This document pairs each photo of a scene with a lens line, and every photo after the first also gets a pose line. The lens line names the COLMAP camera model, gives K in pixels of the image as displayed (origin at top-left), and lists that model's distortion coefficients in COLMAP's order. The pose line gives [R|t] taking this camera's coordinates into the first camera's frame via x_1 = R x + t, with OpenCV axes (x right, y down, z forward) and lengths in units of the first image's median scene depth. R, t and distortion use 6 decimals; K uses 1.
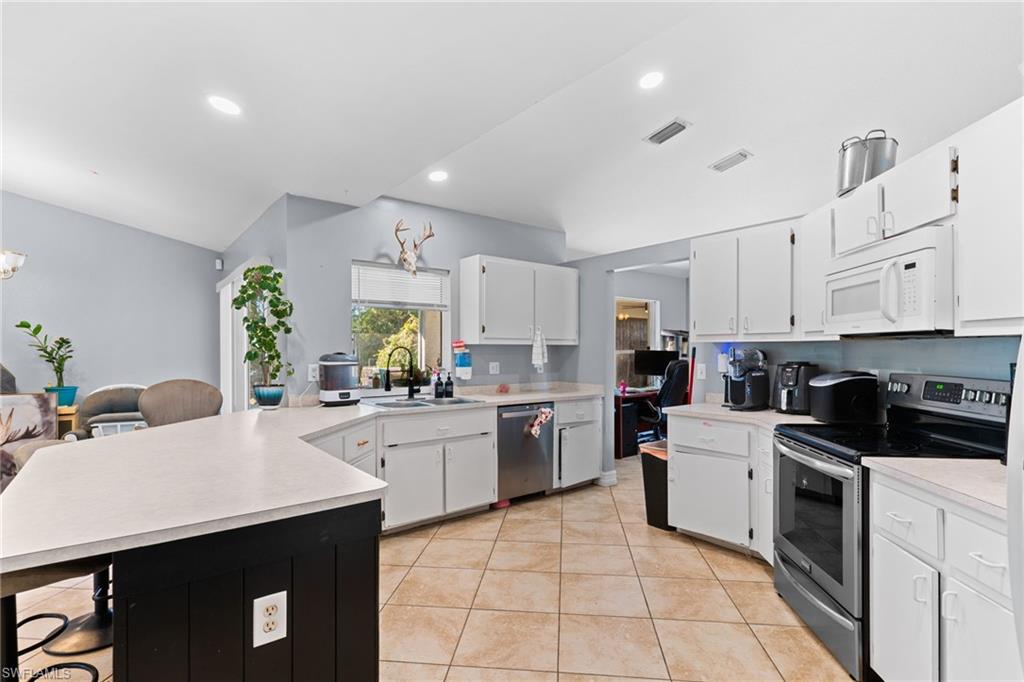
lens RADIAL K [[482.9, 0, 512.0], [0, 482.9, 341.0], [0, 0, 1]] dist [0.001467, 0.000142]
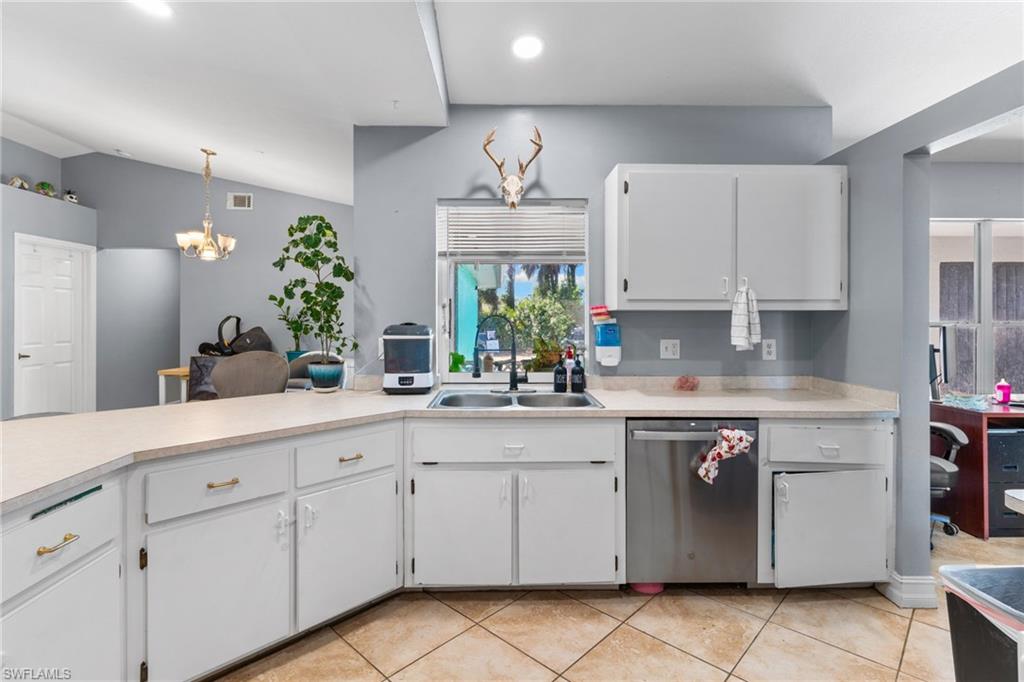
lens RADIAL K [[490.2, 0, 507.8], [0, 490.2, 315.4], [0, 0, 1]] dist [0.002263, 0.000319]
pose [[0.795785, -0.004212, -0.605564, 0.195027], [0.009959, 0.999932, 0.006133, 0.008002], [0.605497, -0.010912, 0.795773, 0.415717]]
